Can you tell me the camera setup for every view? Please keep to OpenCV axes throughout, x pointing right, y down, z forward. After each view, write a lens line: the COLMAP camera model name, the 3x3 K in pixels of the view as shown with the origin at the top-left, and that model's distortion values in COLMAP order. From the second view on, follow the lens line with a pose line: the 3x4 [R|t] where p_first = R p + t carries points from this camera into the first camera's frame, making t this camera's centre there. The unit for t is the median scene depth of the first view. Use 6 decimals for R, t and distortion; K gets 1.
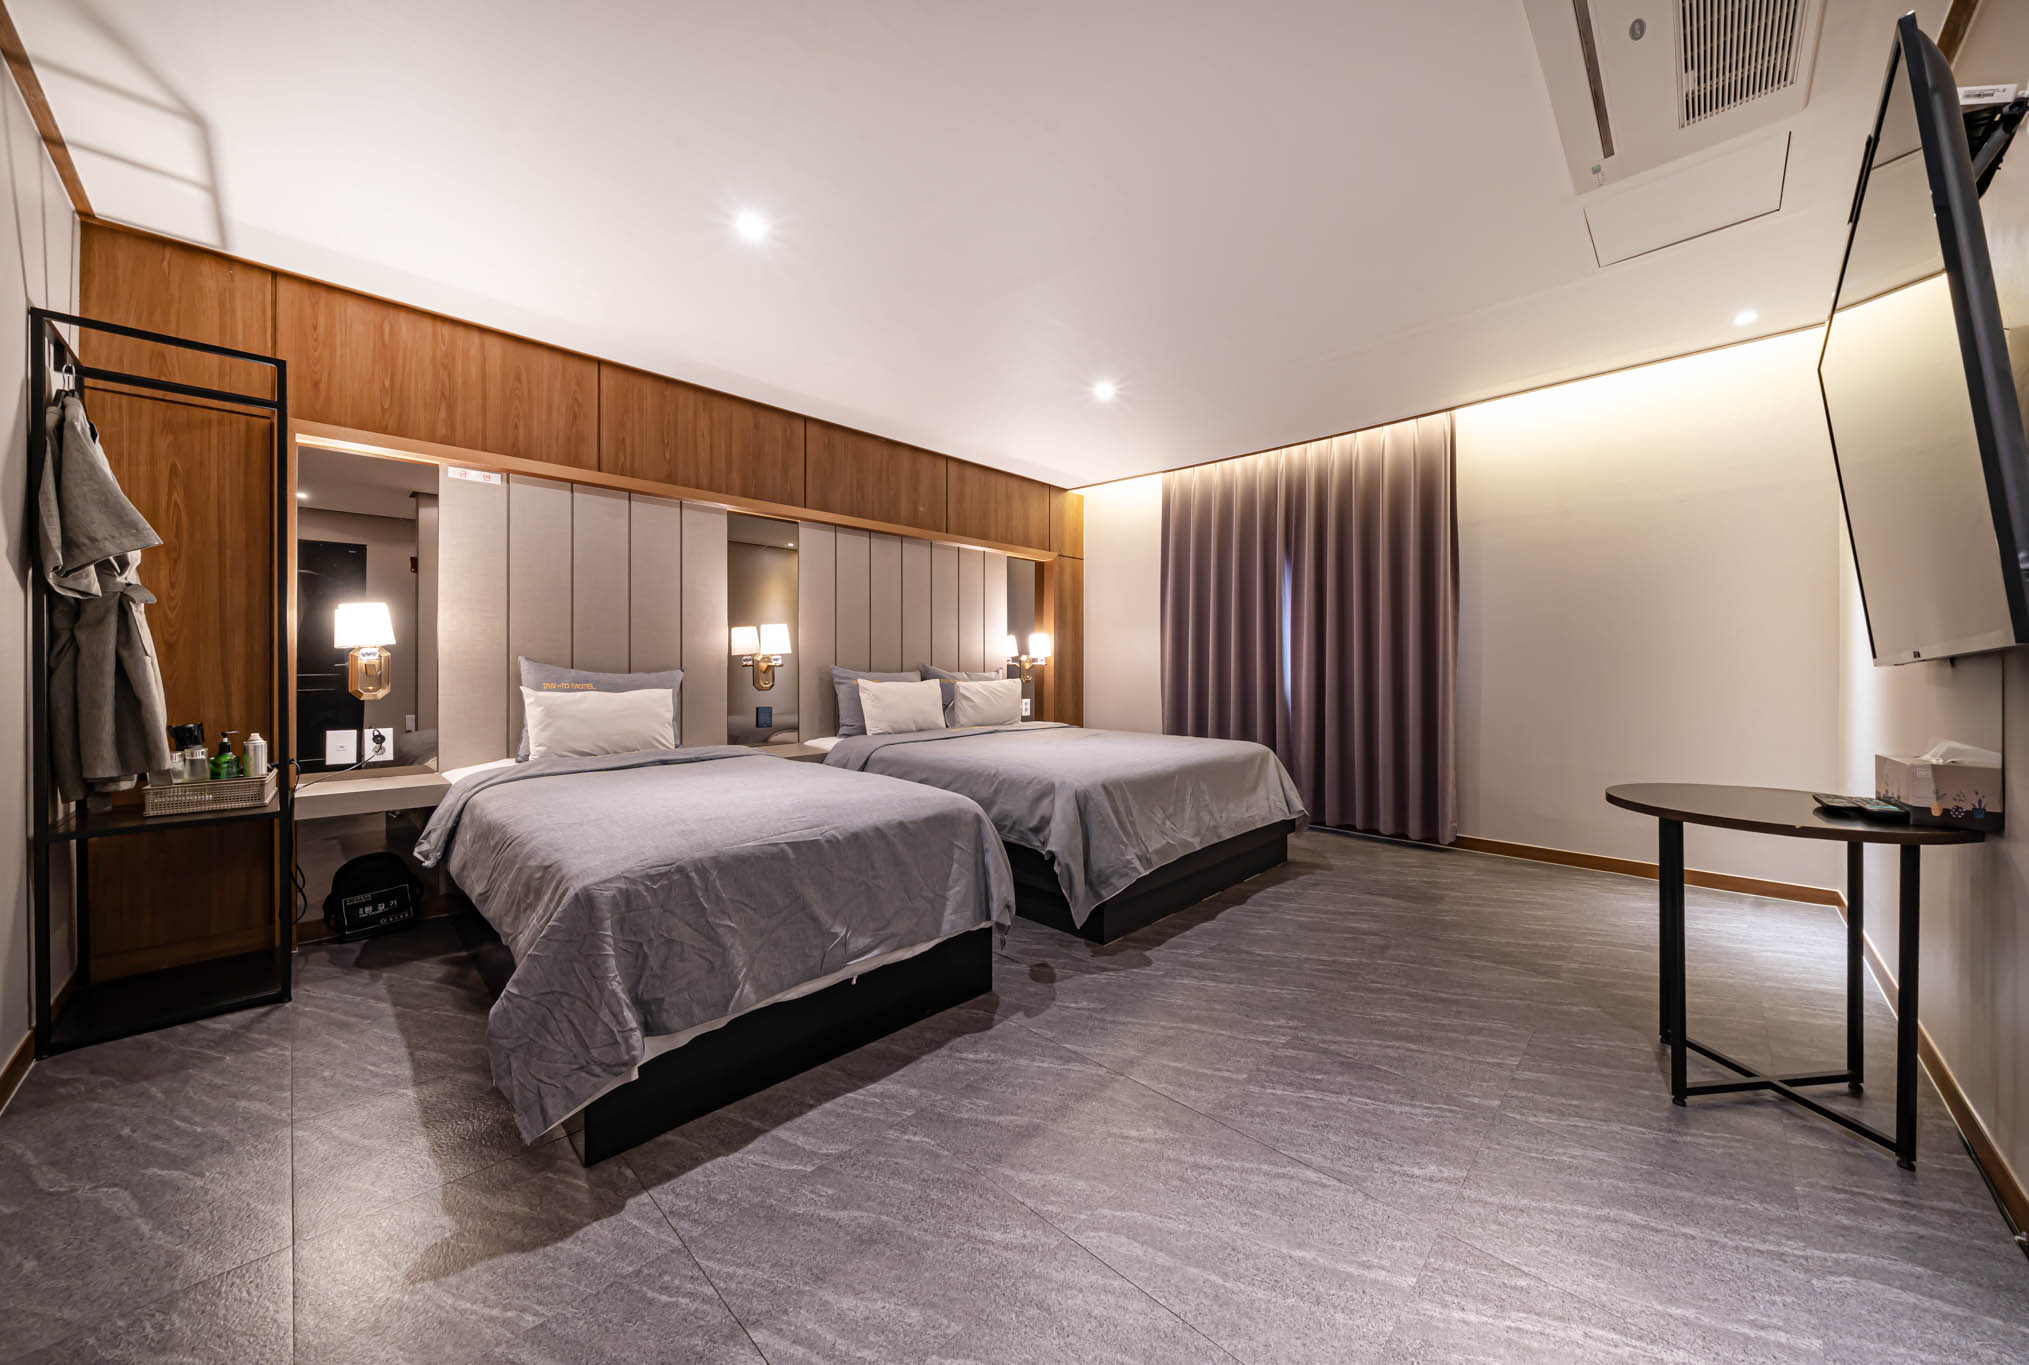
lens RADIAL K [[701.4, 0, 1017.4], [0, 701.4, 676.4], [0, 0, 1]] dist [-0.000337, -0.000098]
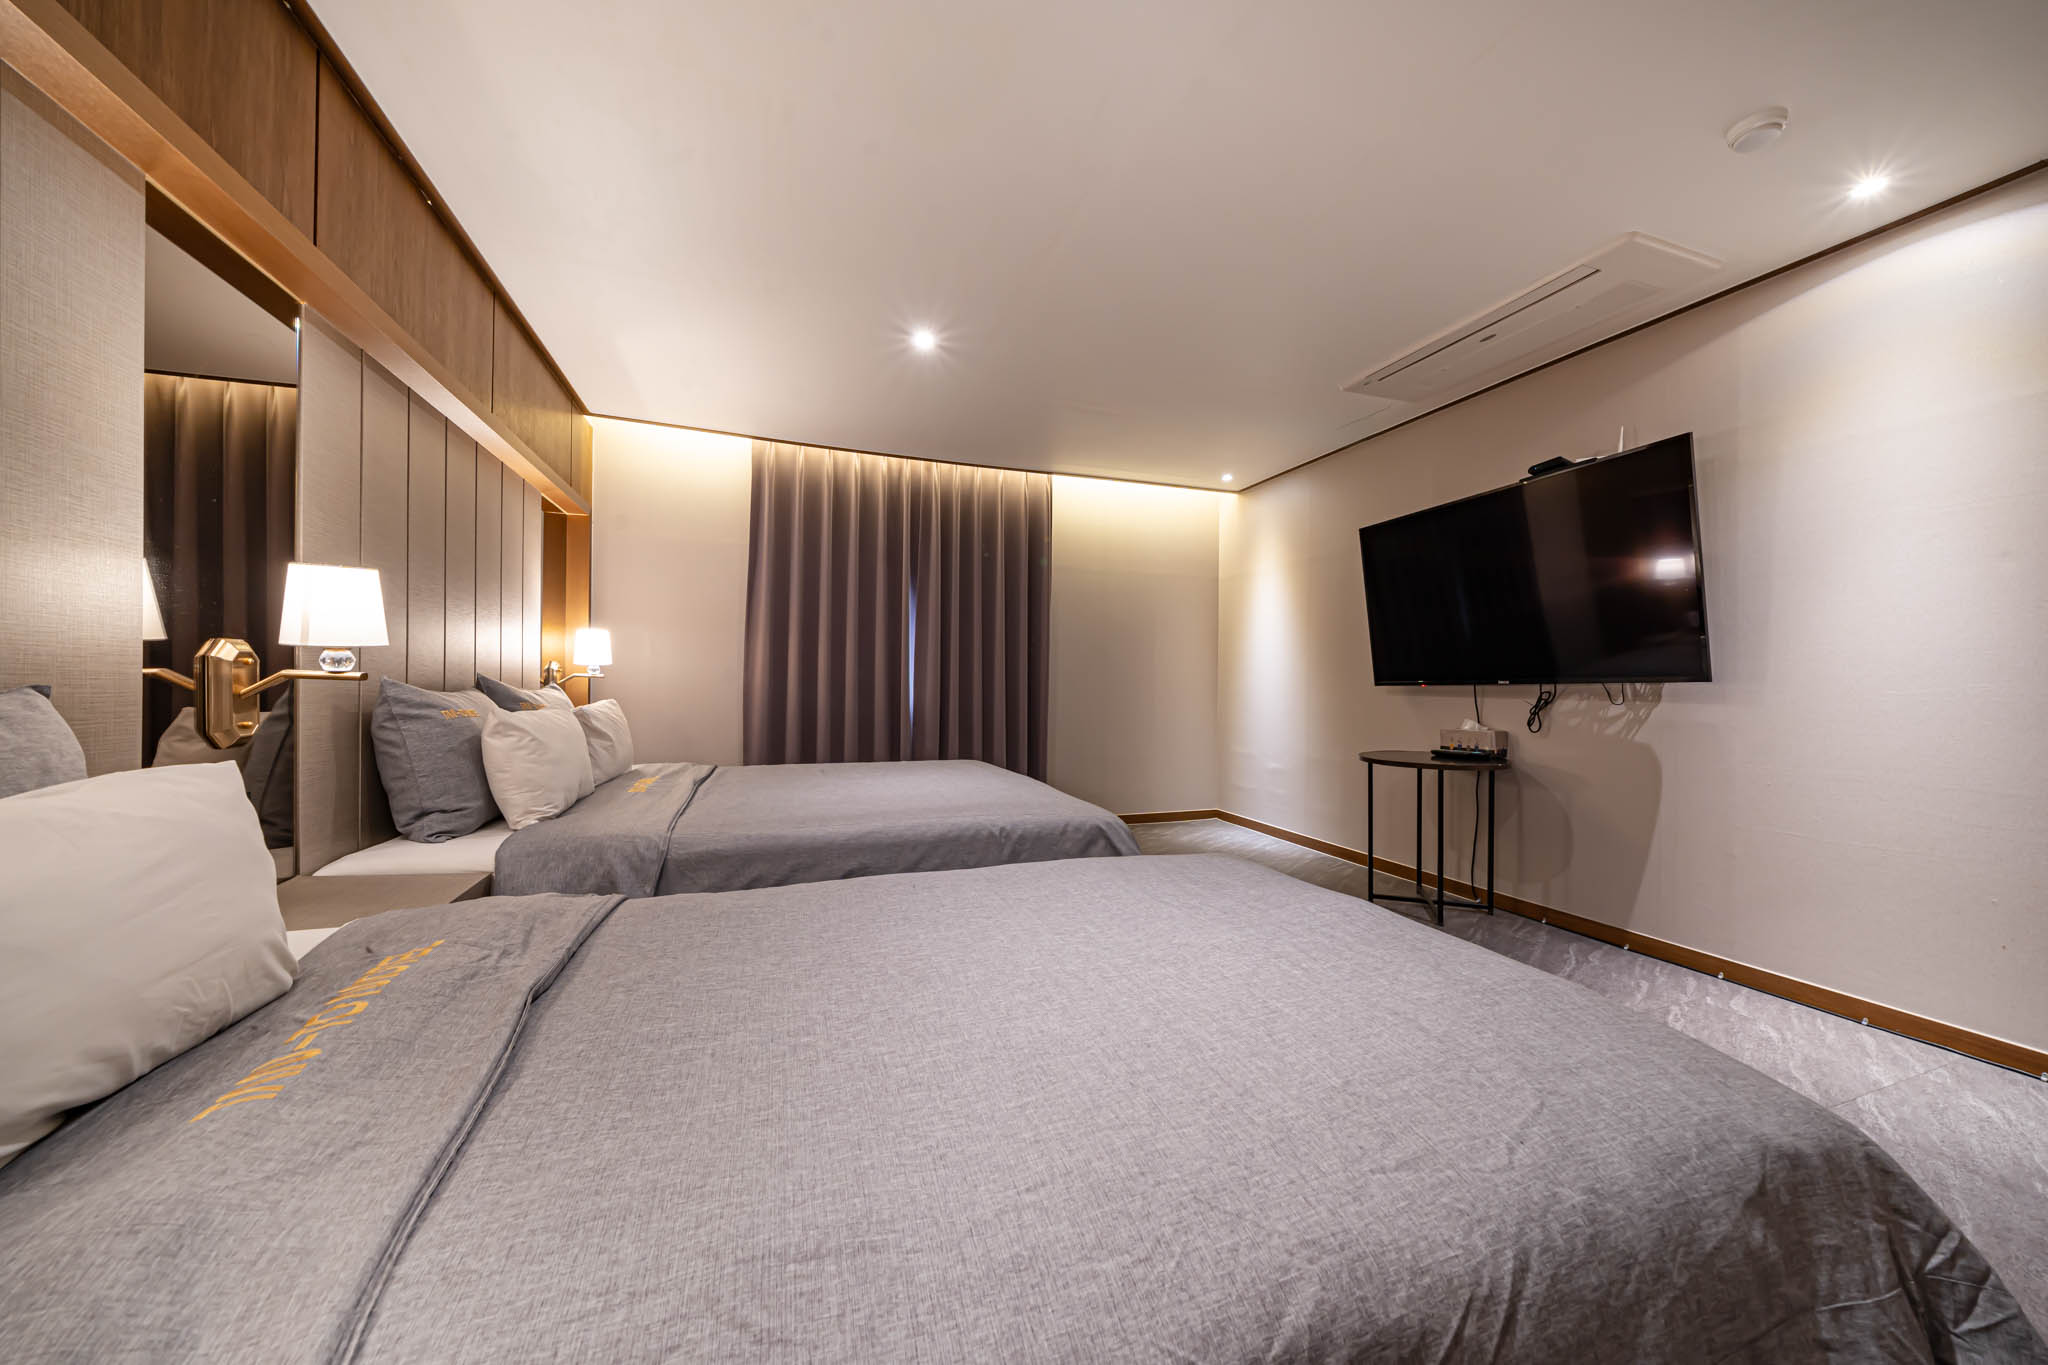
lens RADIAL K [[708.0, 0, 1028.7], [0, 708.0, 678.4], [0, 0, 1]] dist [-0.000337, -0.000098]
pose [[0.439105, 0.006497, 0.898412, -0.487119], [0.006433, 0.999925, -0.010375, -0.008240], [-0.898413, 0.010335, 0.439030, 0.472855]]
